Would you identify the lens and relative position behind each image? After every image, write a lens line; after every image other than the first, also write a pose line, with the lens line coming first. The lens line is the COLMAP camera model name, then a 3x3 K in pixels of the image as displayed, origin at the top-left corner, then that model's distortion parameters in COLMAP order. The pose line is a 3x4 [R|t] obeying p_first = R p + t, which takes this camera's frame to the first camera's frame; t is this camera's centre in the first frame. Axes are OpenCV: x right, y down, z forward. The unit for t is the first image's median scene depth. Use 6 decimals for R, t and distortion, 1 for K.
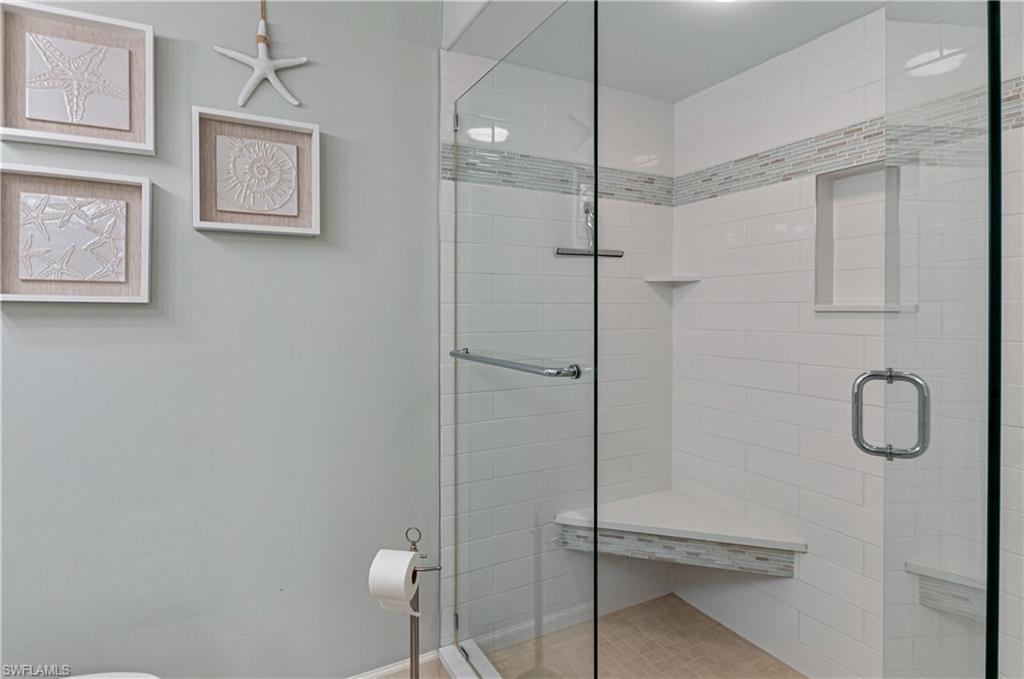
lens RADIAL K [[551.1, 0, 513.6], [0, 551.1, 310.9], [0, 0, 1]] dist [-0.004472, -0.003031]
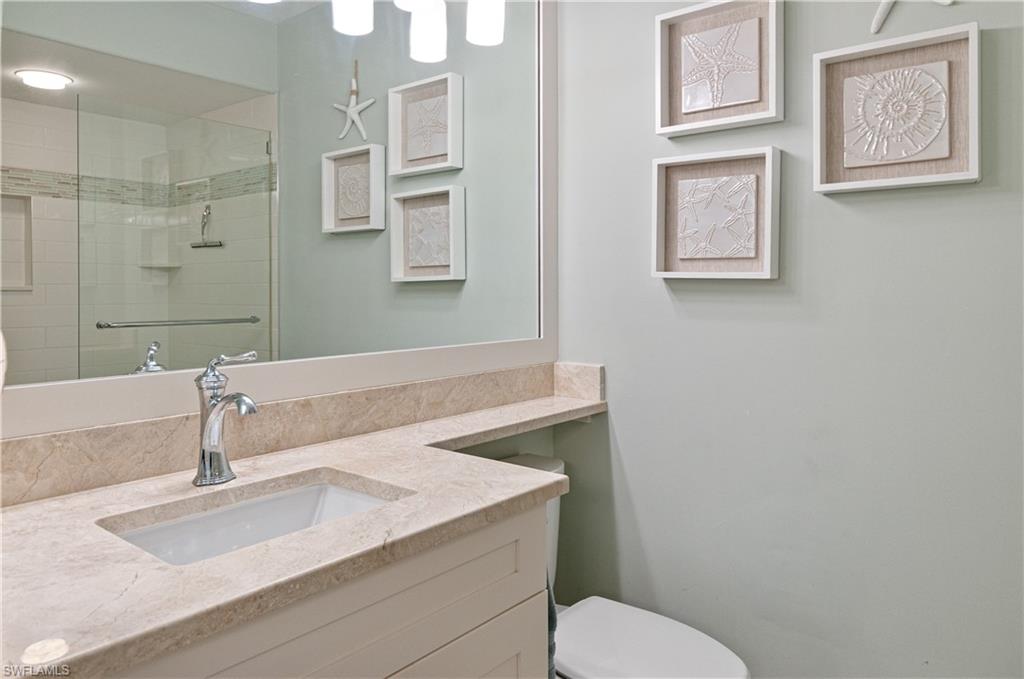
lens RADIAL K [[687.8, 0, 512.9], [0, 687.8, 286.7], [0, 0, 1]] dist [0.005453, 0.002759]
pose [[0.381599, 0.002804, -0.924324, 0.247499], [-0.003823, 0.999992, 0.001455, -0.000864], [0.924320, 0.002978, 0.381606, 0.132259]]
